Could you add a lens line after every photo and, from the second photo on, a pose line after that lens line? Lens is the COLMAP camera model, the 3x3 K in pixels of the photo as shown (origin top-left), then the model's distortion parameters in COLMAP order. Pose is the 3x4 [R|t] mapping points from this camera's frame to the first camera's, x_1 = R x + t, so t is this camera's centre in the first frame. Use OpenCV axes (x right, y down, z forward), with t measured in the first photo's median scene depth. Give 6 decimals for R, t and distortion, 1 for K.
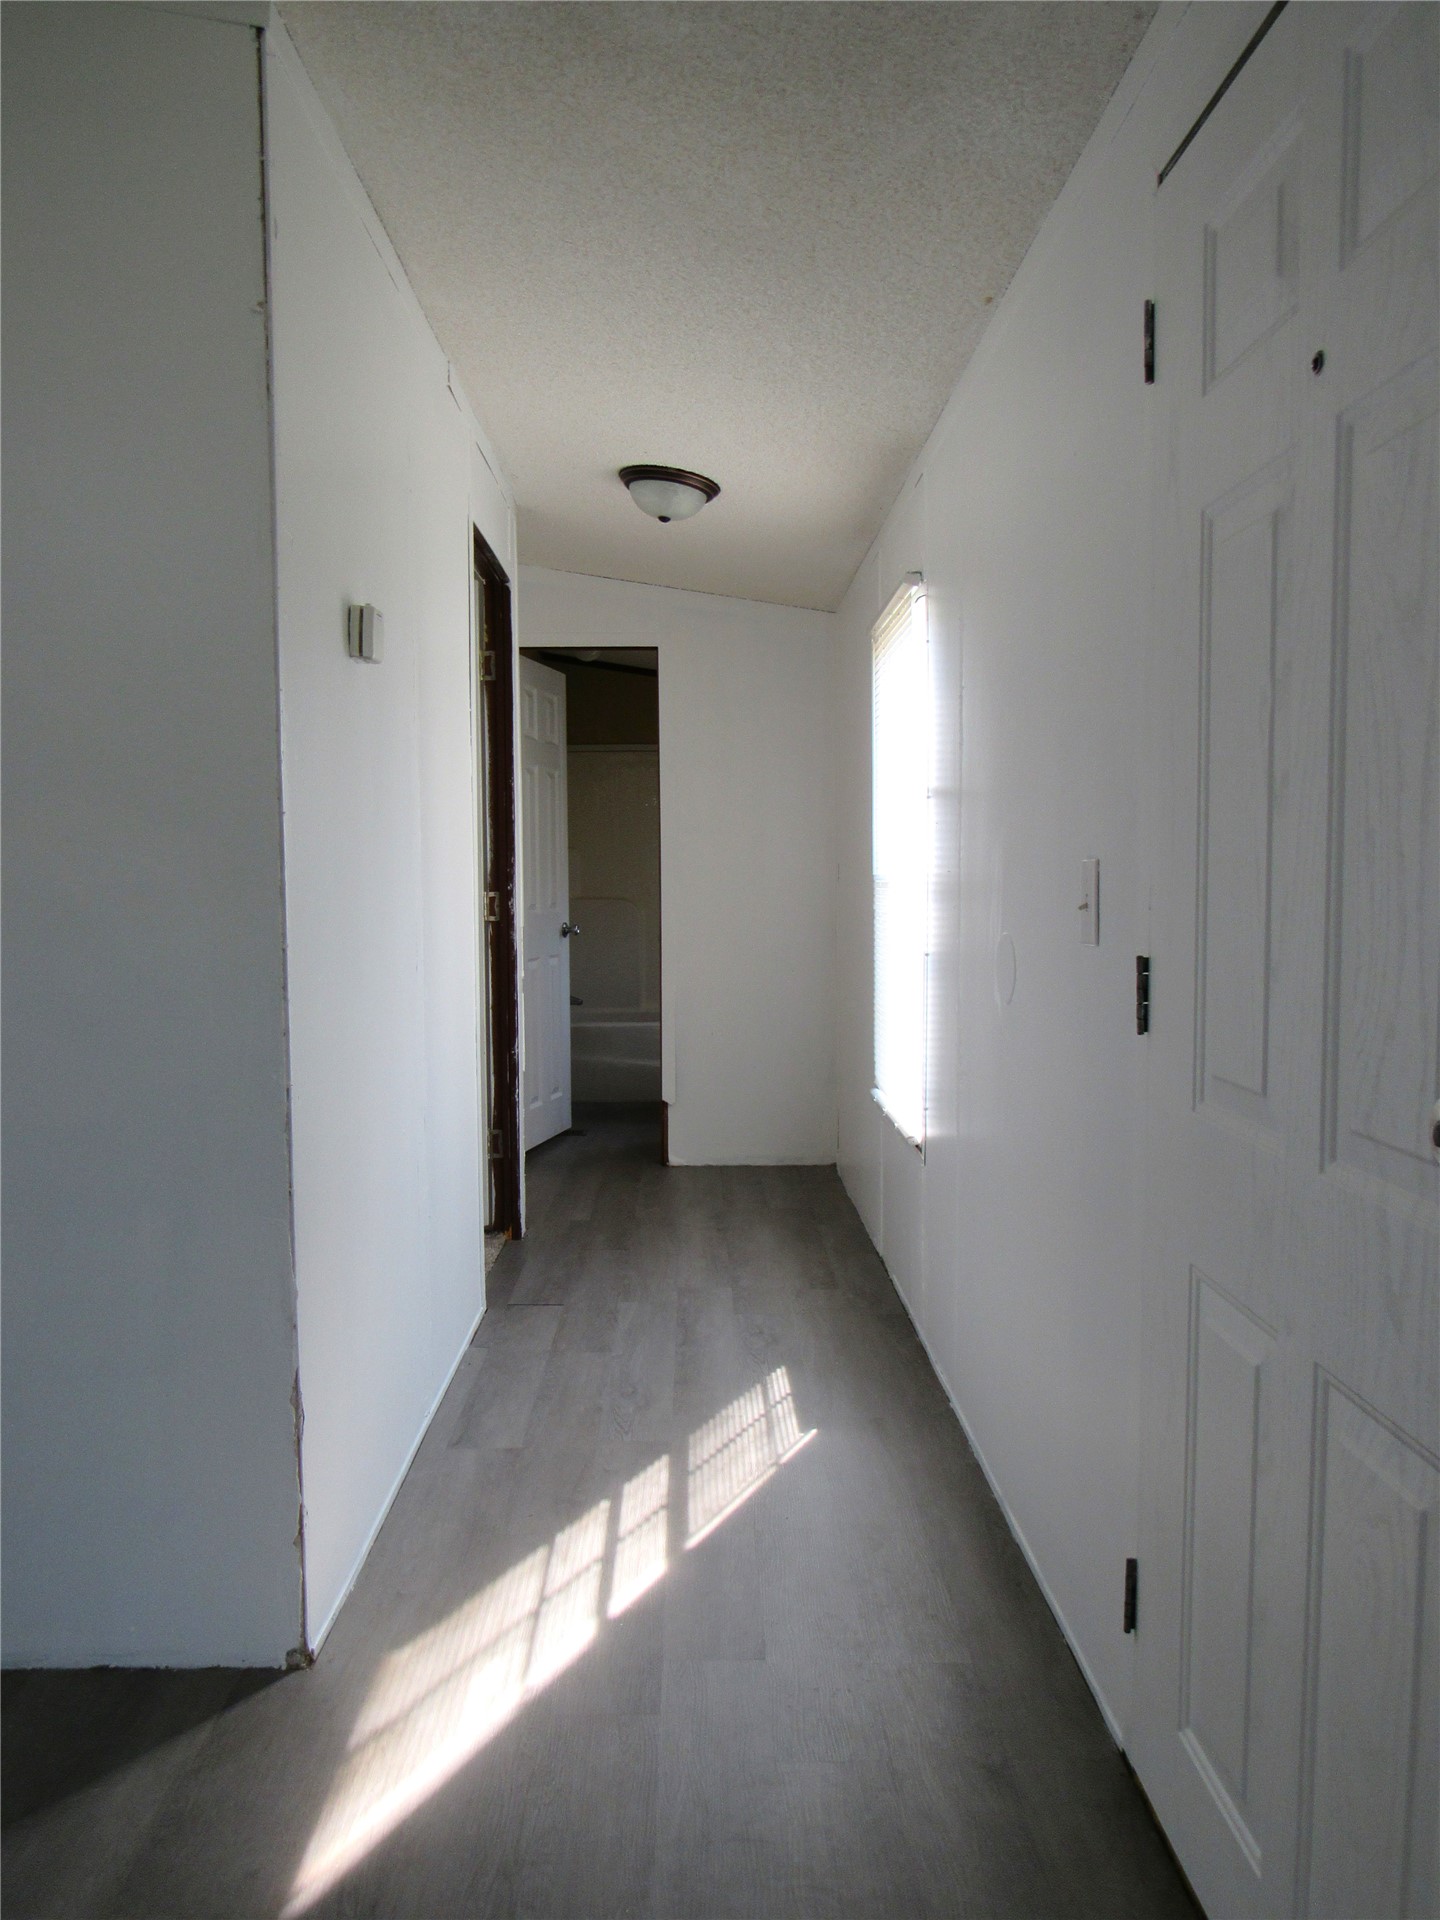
lens RADIAL K [[1373.7, 0, 721.5], [0, 1373.7, 973.0], [0, 0, 1]] dist [-0.042409, 0.026451]
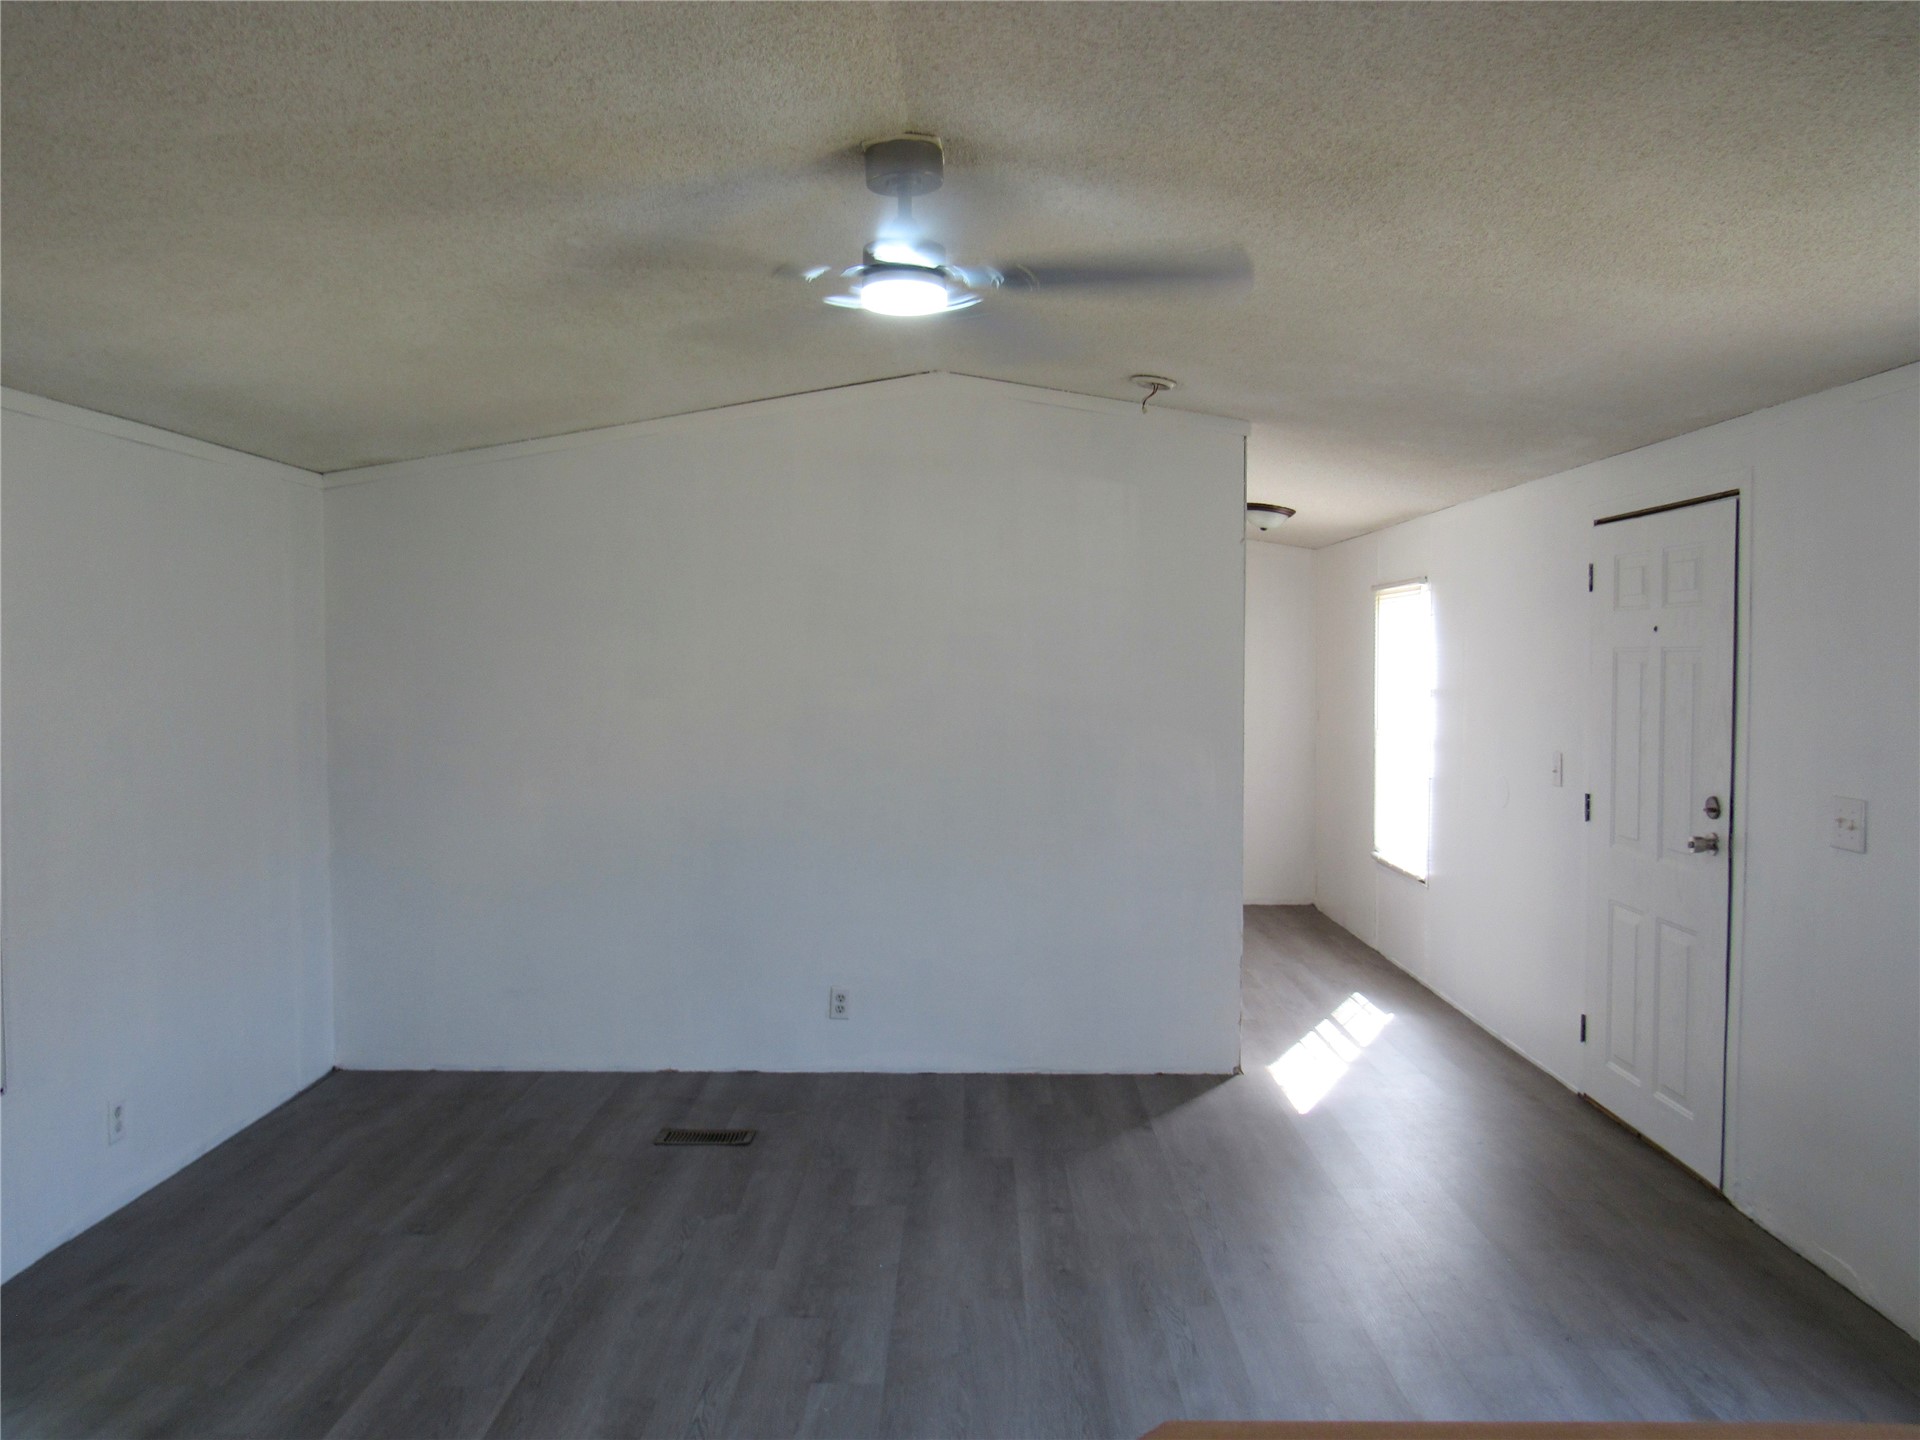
lens RADIAL K [[1373.7, 0, 957.6], [0, 1373.7, 706.2], [0, 0, 1]] dist [-0.042409, 0.026451]
pose [[0.999576, 0.008673, -0.027804, -0.877625], [-0.009686, 0.999287, -0.036488, -0.073709], [0.027468, 0.036742, 0.998947, -1.772710]]
